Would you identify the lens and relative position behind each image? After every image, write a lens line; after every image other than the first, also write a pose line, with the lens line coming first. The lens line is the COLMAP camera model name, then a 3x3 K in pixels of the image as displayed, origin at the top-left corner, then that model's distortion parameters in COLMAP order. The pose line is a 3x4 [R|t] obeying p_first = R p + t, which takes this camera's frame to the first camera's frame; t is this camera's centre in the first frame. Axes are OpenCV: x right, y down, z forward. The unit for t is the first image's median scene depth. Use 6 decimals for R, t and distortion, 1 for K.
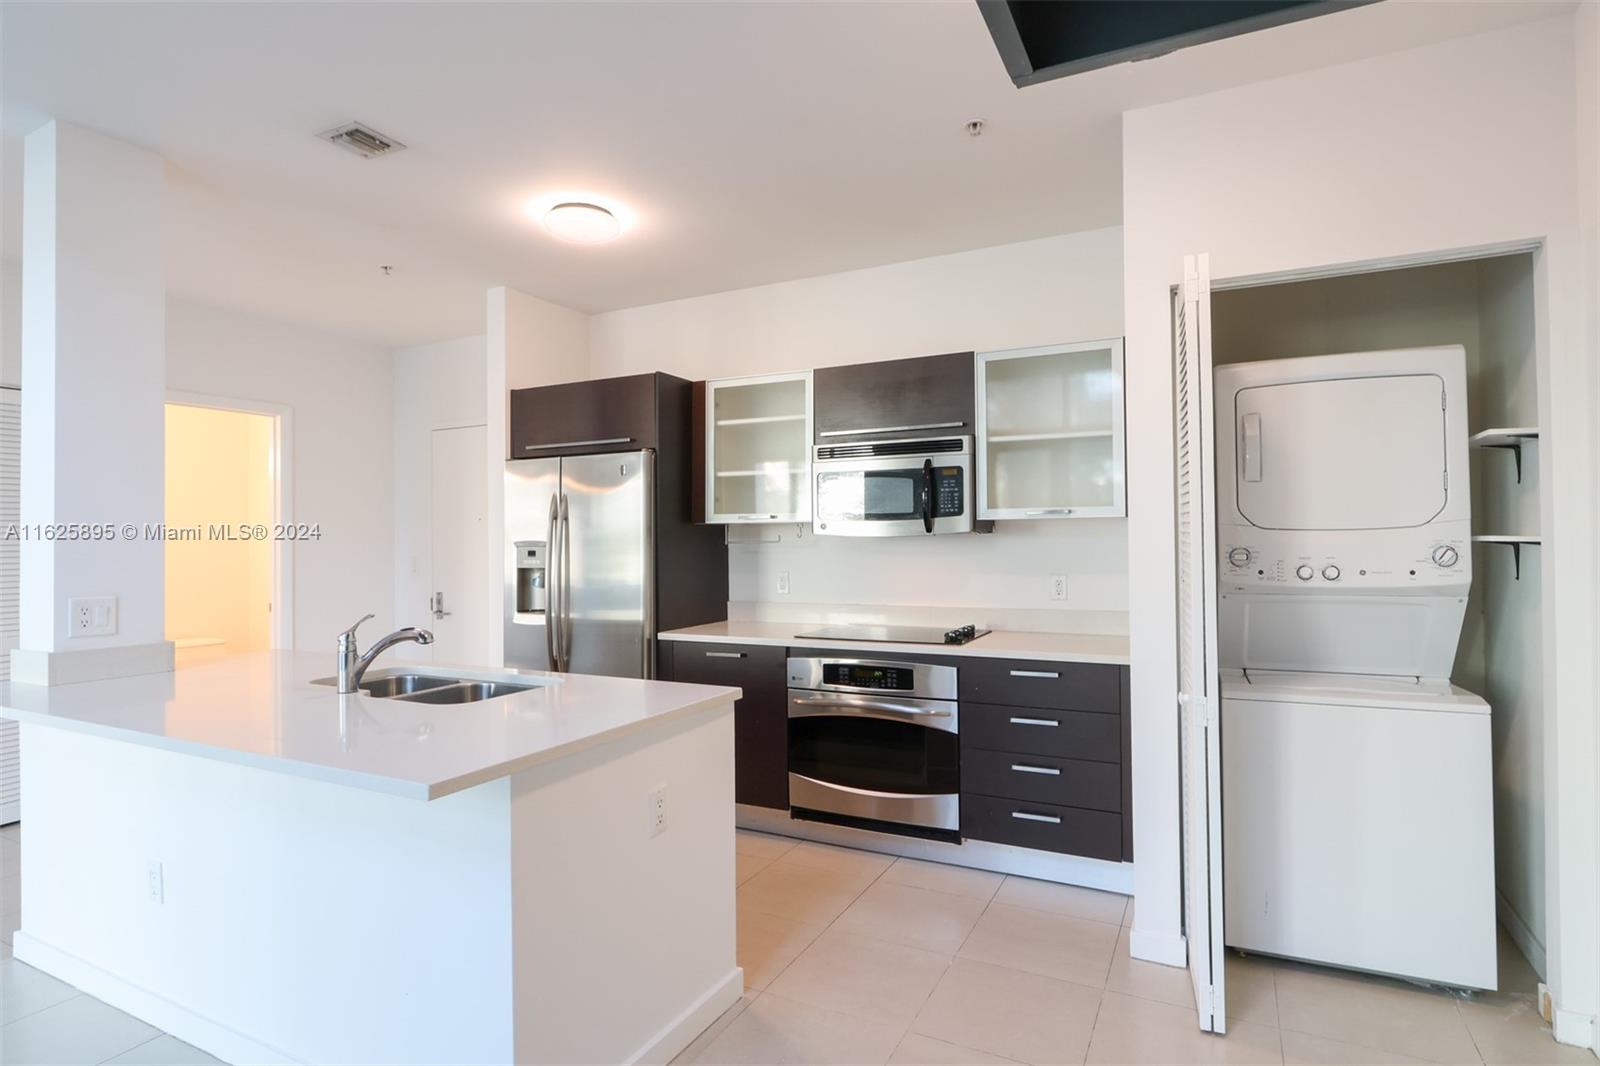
lens RADIAL K [[868.2, 0, 766.2], [0, 868.2, 531.0], [0, 0, 1]] dist [-0.001708, -0.000264]
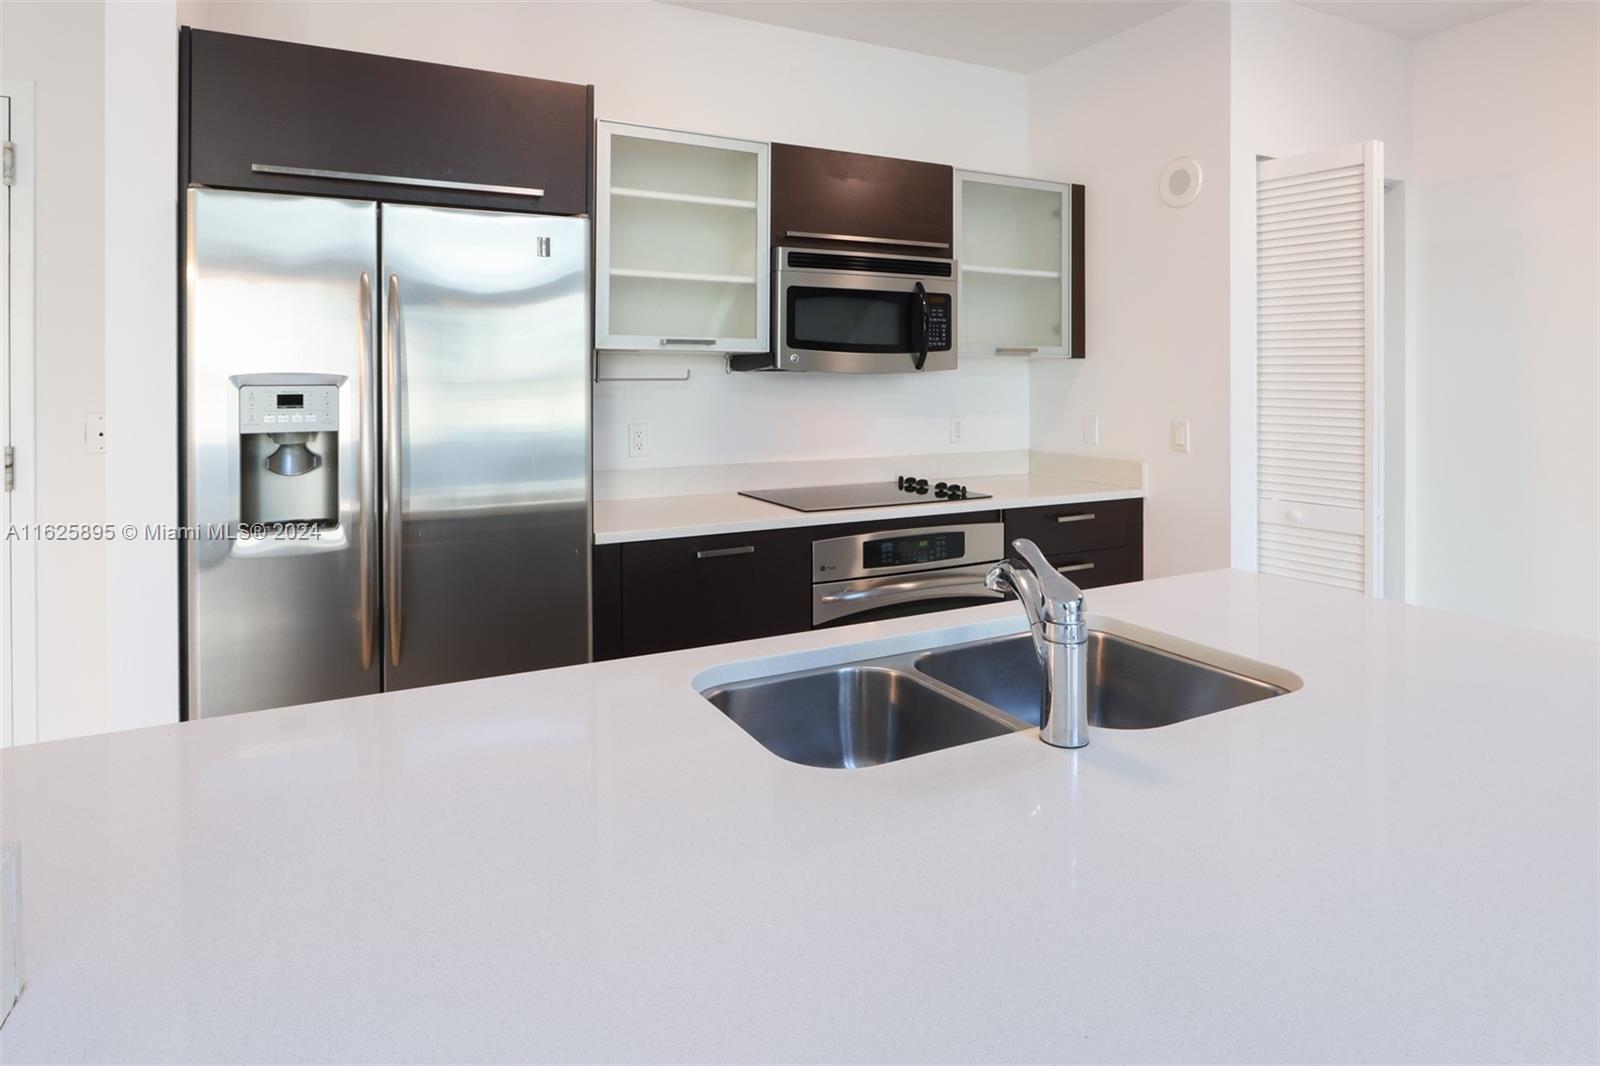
lens RADIAL K [[892.5, 0, 799.5], [0, 892.5, 385.6], [0, 0, 1]] dist [-0.021547, -0.000129]
pose [[0.565418, 0.001435, 0.824803, -0.576758], [-0.013934, 0.999872, 0.007812, 0.012081], [-0.824687, -0.015910, 0.565366, 0.588936]]
